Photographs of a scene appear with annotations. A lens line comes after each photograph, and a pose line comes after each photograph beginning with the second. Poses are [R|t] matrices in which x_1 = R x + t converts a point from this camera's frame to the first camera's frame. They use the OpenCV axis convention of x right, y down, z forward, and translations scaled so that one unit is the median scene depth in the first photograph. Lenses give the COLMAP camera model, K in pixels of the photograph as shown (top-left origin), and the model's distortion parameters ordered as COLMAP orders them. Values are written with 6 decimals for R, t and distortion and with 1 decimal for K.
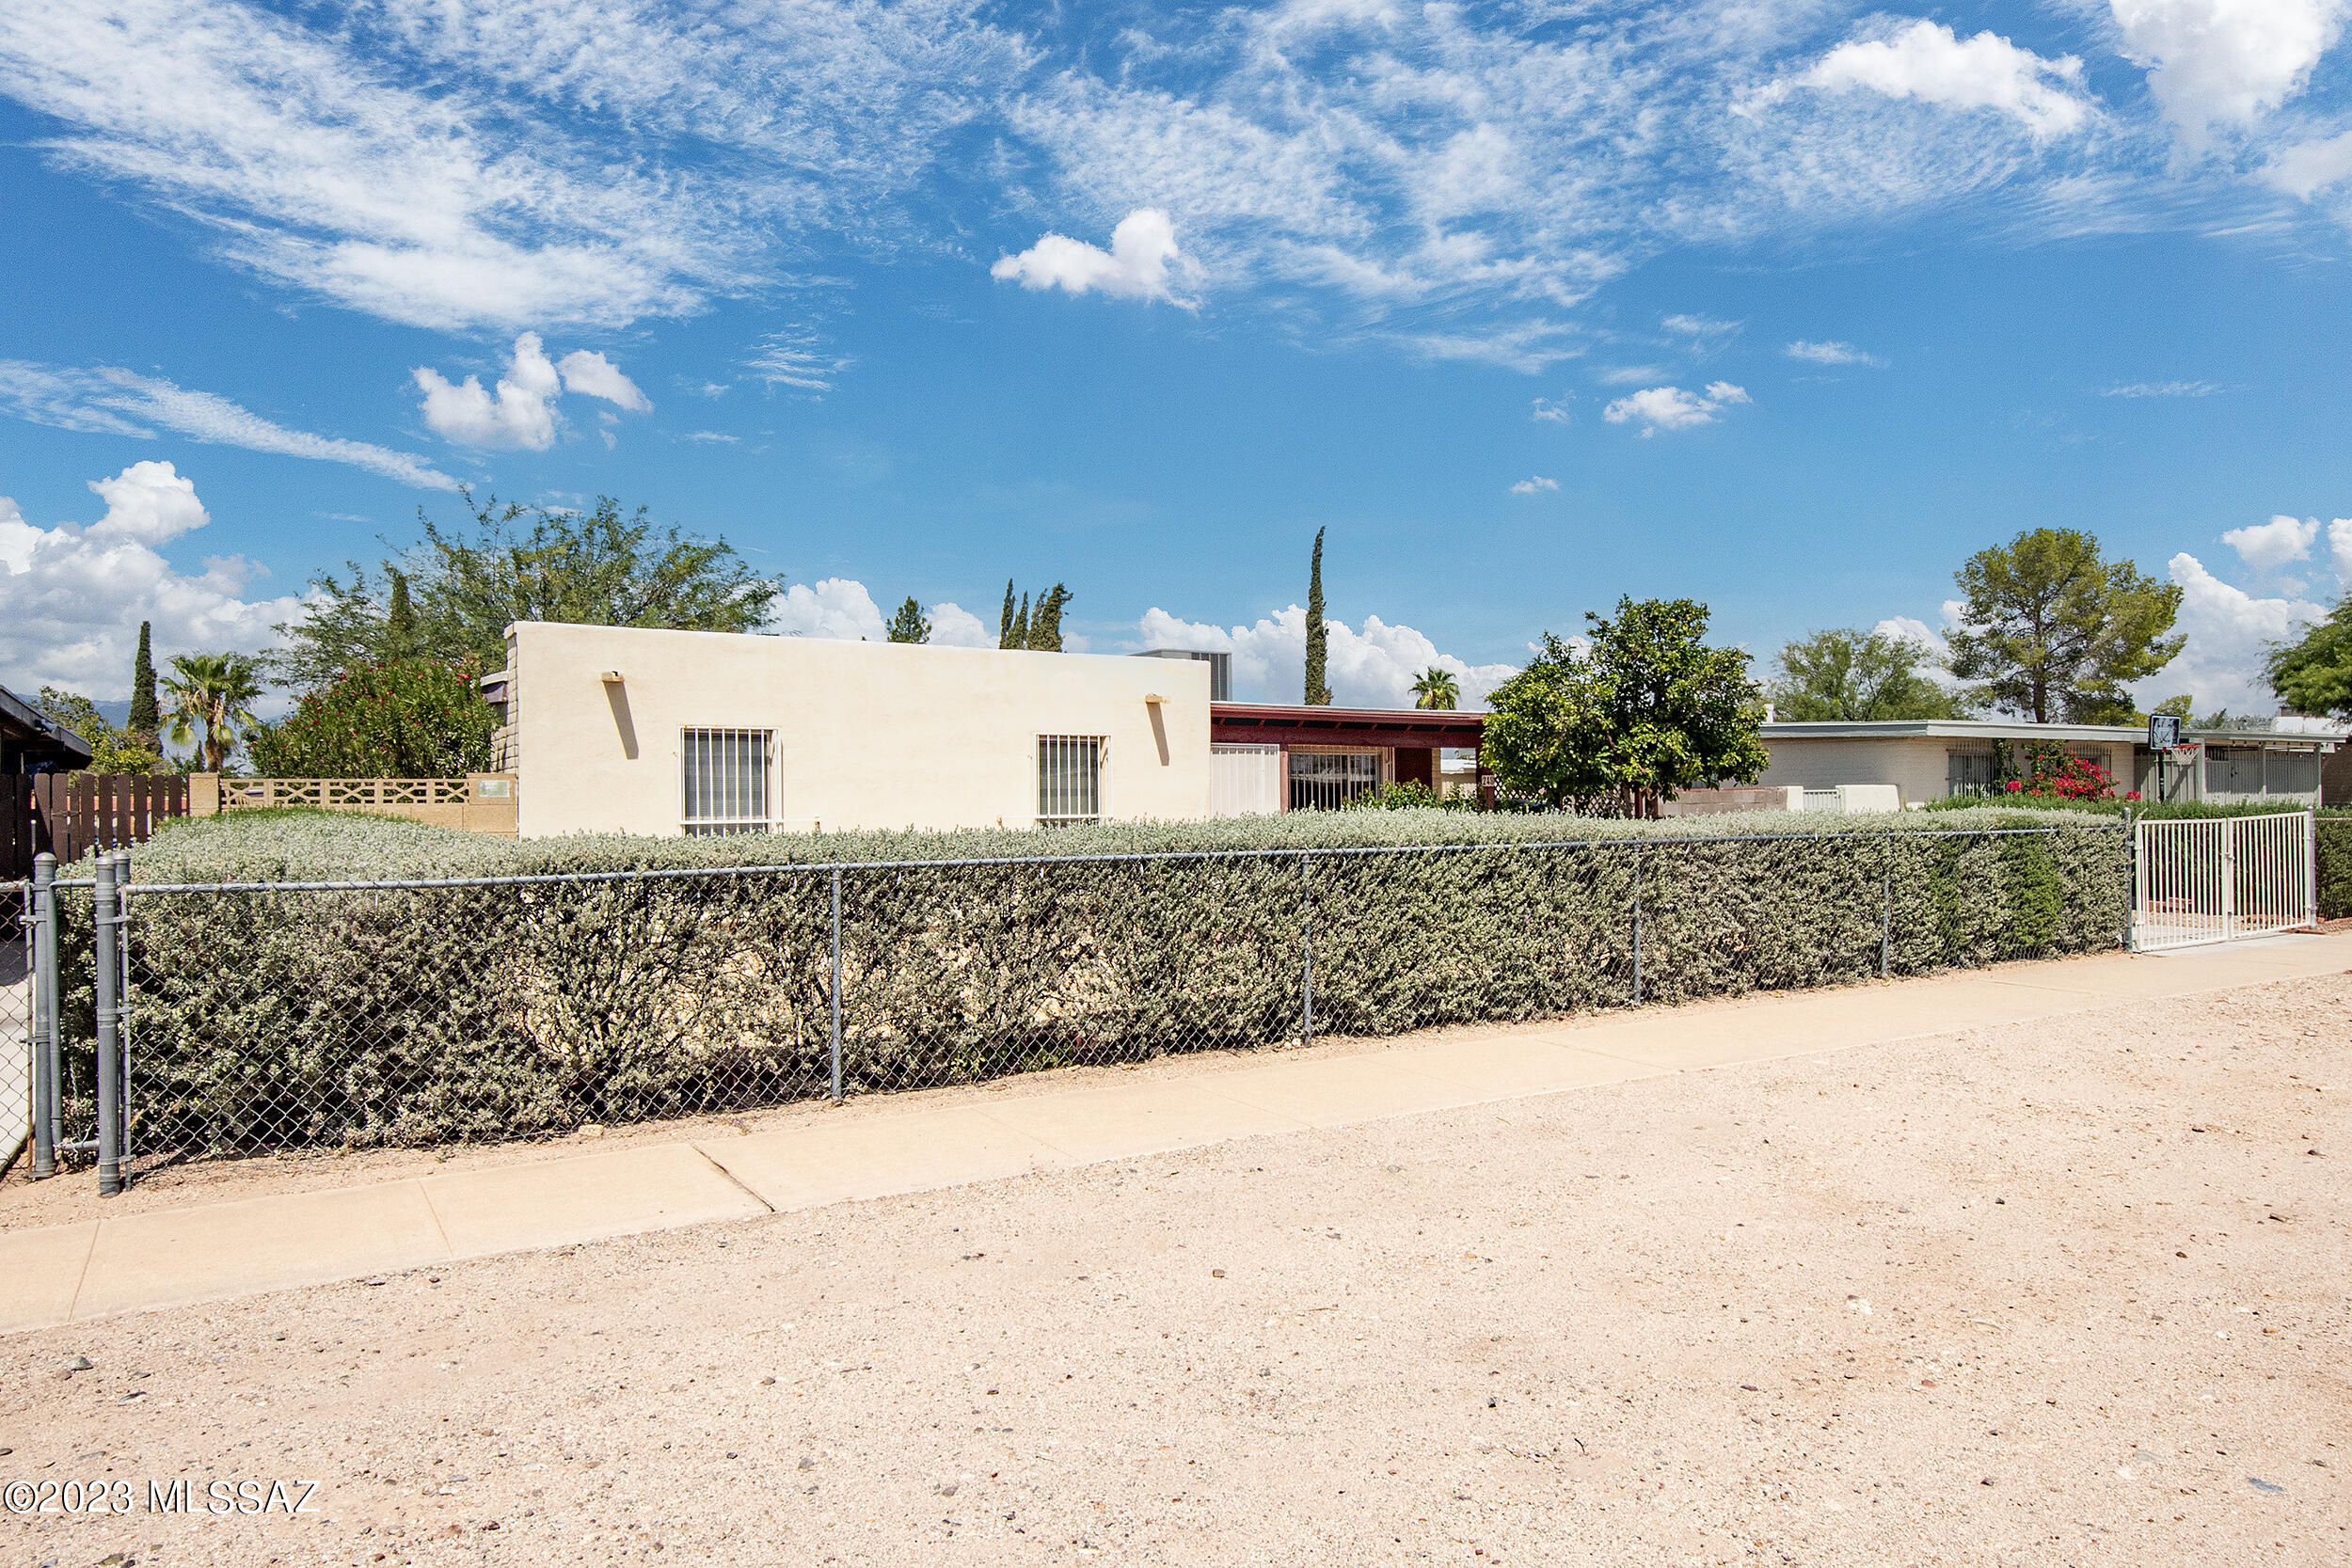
lens RADIAL K [[1472.9, 0, 1176.6], [0, 1472.9, 790.3], [0, 0, 1]] dist [0.004975, 0.002335]
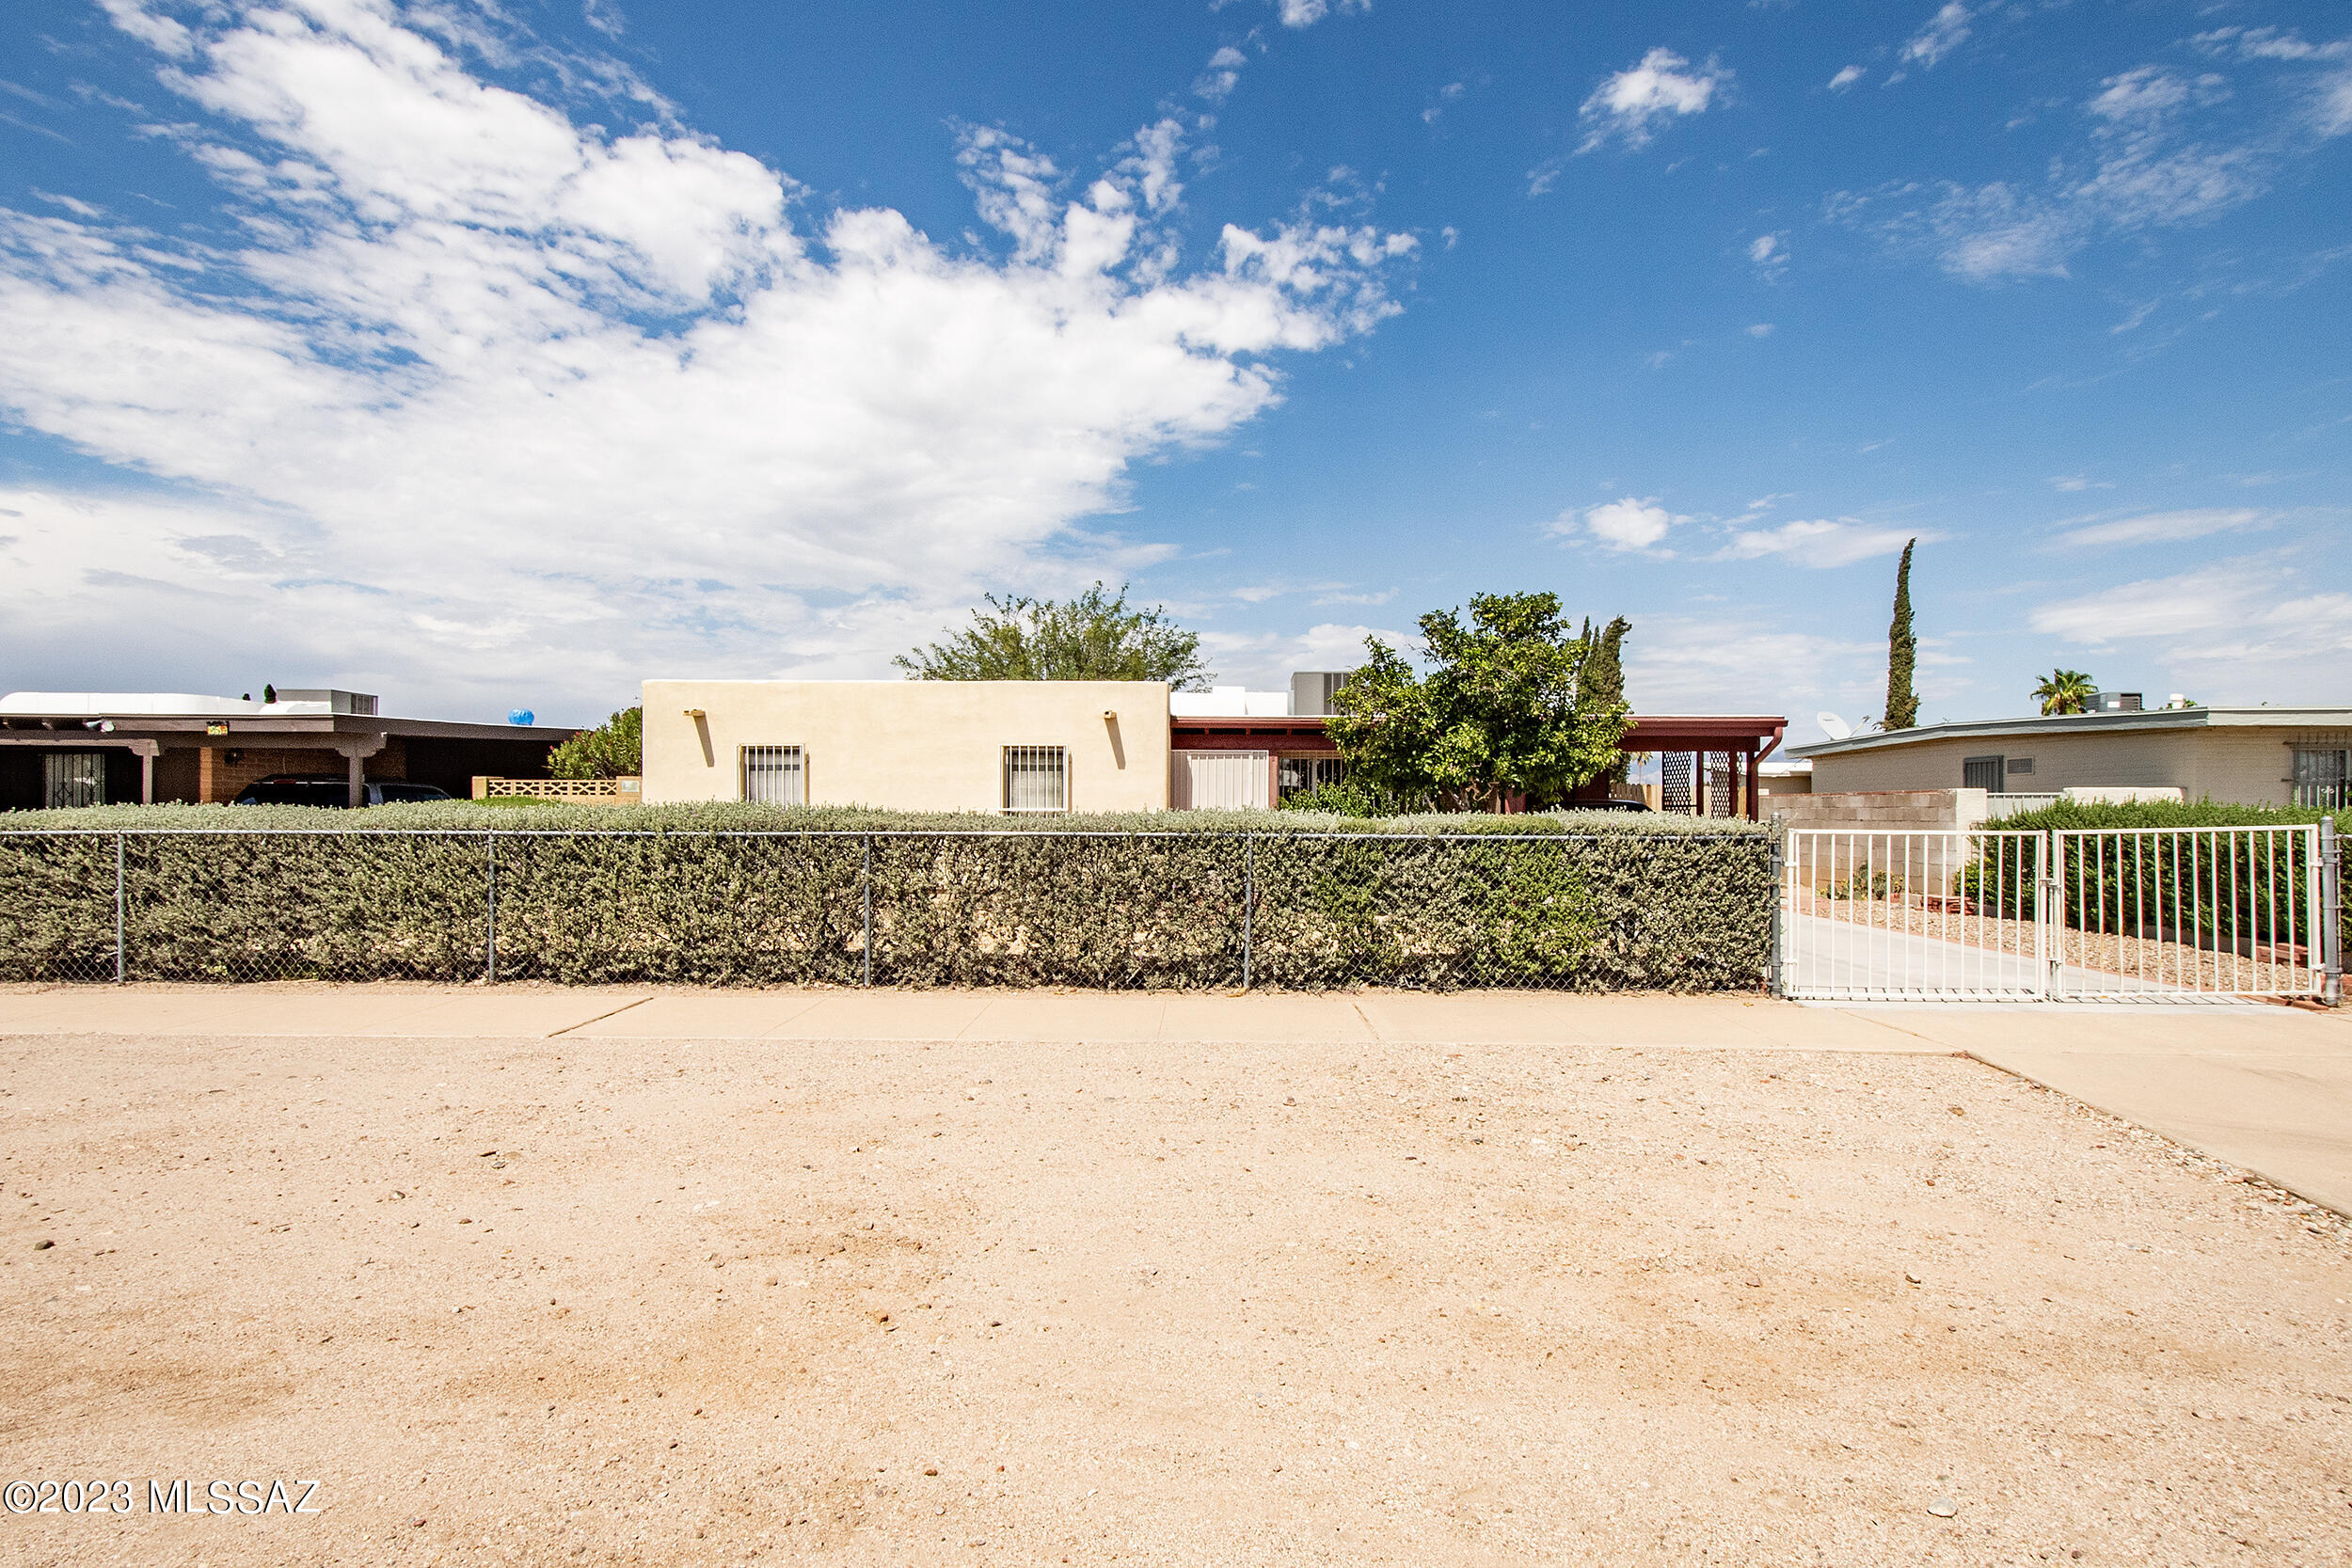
lens RADIAL K [[1130.1, 0, 1163.7], [0, 1130.1, 785.6], [0, 0, 1]] dist [0.016576, -0.006368]
pose [[0.833788, 0.001230, -0.552083, 0.550289], [-0.004880, 0.999975, -0.005142, 0.001586], [0.552063, 0.006982, 0.833773, 0.248391]]
